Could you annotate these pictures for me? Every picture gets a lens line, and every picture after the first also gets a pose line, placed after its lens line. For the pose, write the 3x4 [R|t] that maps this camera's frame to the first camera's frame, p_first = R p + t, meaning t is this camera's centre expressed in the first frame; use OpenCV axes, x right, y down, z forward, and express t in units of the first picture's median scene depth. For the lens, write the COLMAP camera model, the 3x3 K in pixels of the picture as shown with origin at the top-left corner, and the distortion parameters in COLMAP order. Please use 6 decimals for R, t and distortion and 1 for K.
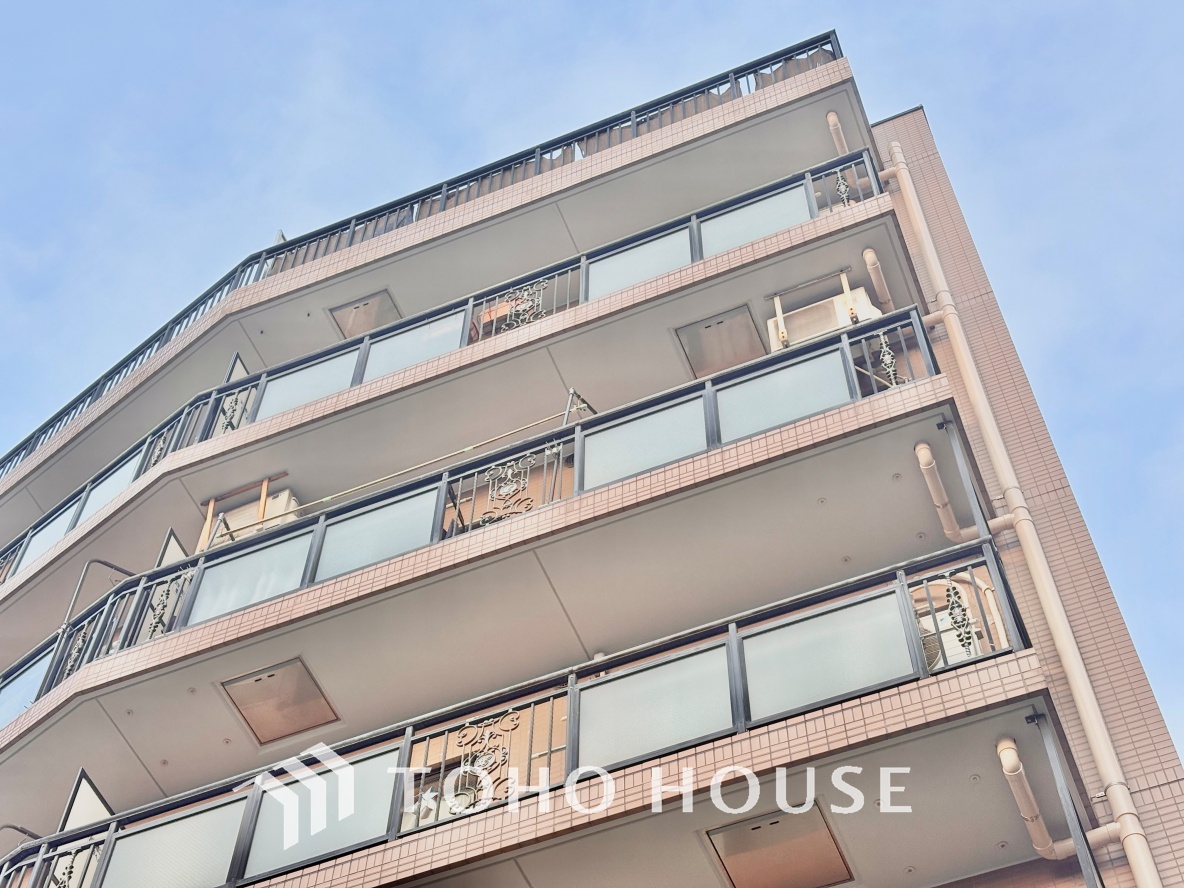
lens RADIAL K [[1772.4, 0, 587.2], [0, 1772.4, 426.6], [0, 0, 1]] dist [0.261379, -1.058435]
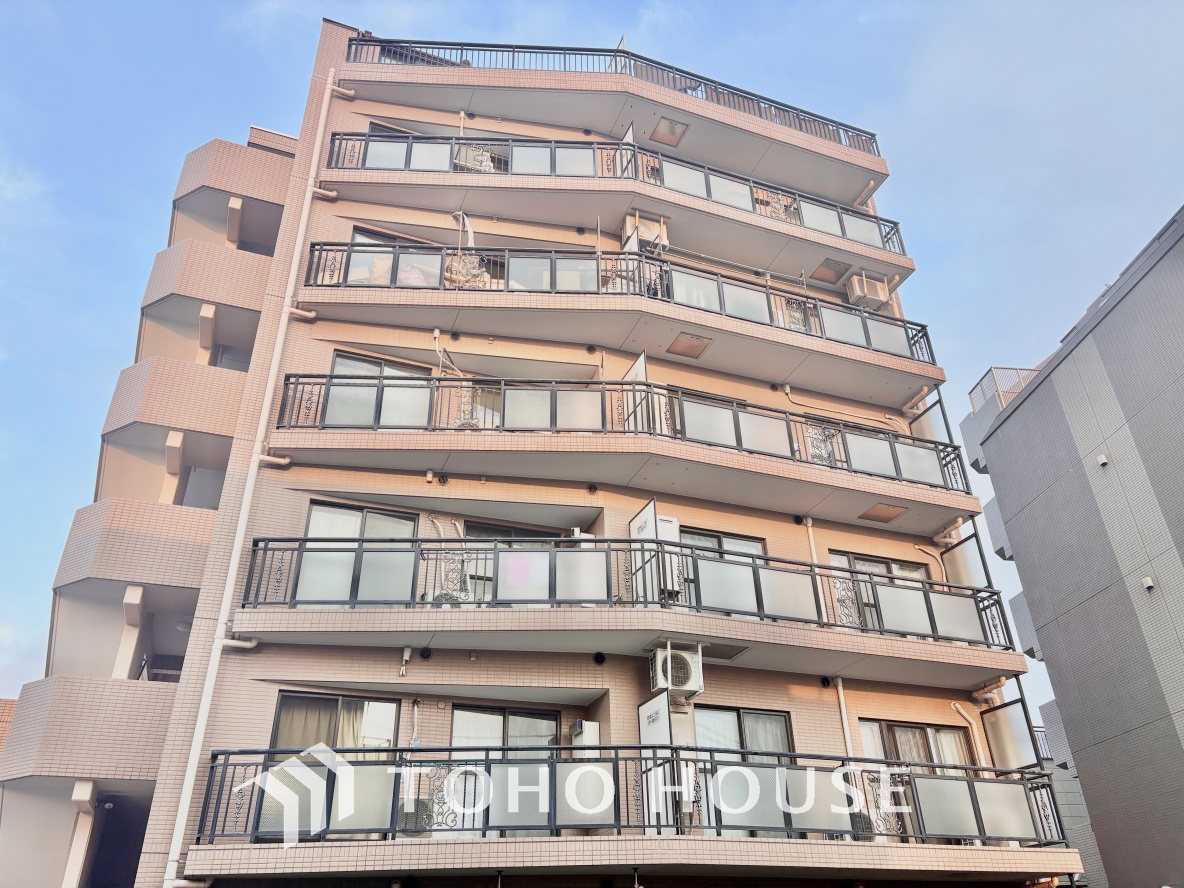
lens RADIAL K [[880.4, 0, 596.3], [0, 880.4, 441.3], [0, 0, 1]] dist [0.068827, -0.077703]
pose [[0.722584, 0.332979, 0.605803, -0.915398], [-0.570631, 0.781963, 0.250827, 0.020440], [-0.390195, -0.526934, 0.755042, 0.035811]]
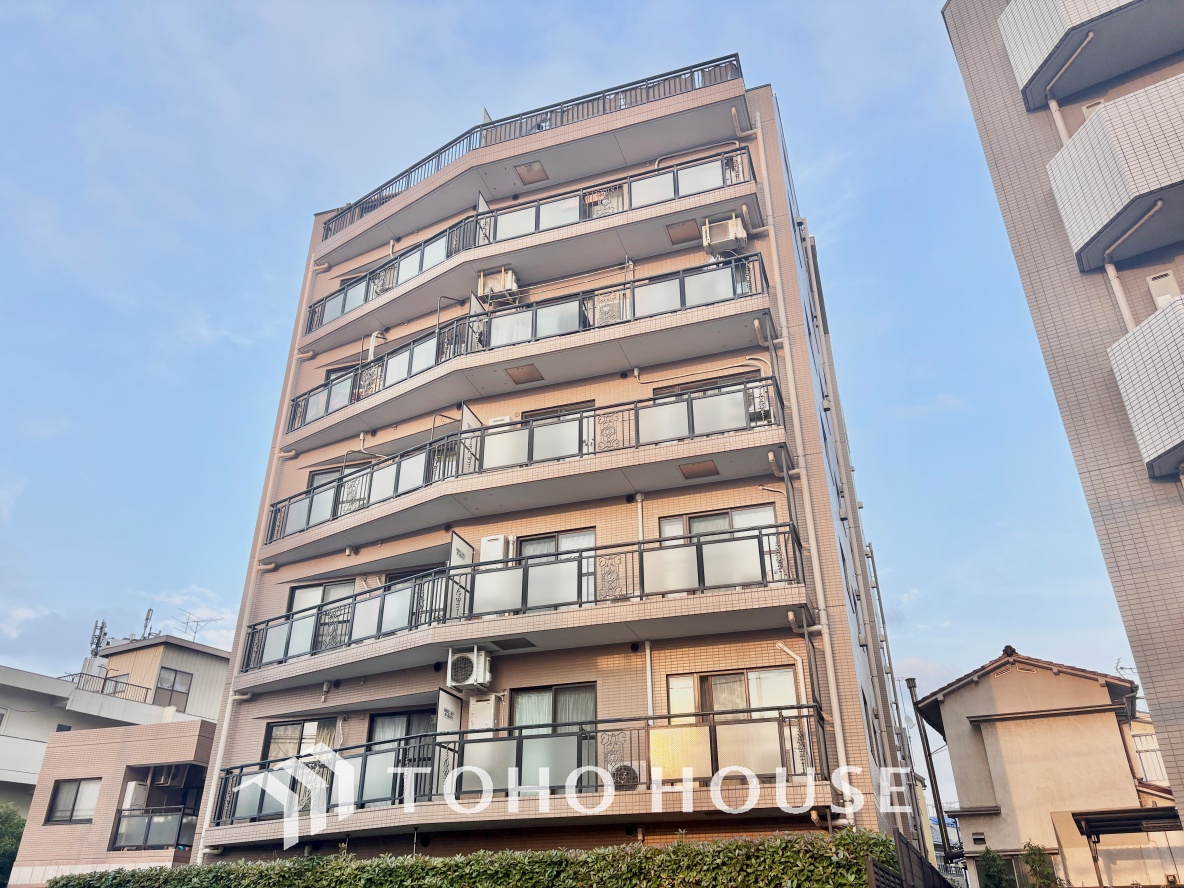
lens RADIAL K [[887.7, 0, 598.2], [0, 887.7, 440.0], [0, 0, 1]] dist [0.075051, -0.083843]
pose [[0.997265, 0.018205, 0.071638, -0.143353], [-0.051176, 0.869377, 0.491492, -0.438040], [-0.053333, -0.493814, 0.867931, -0.288793]]
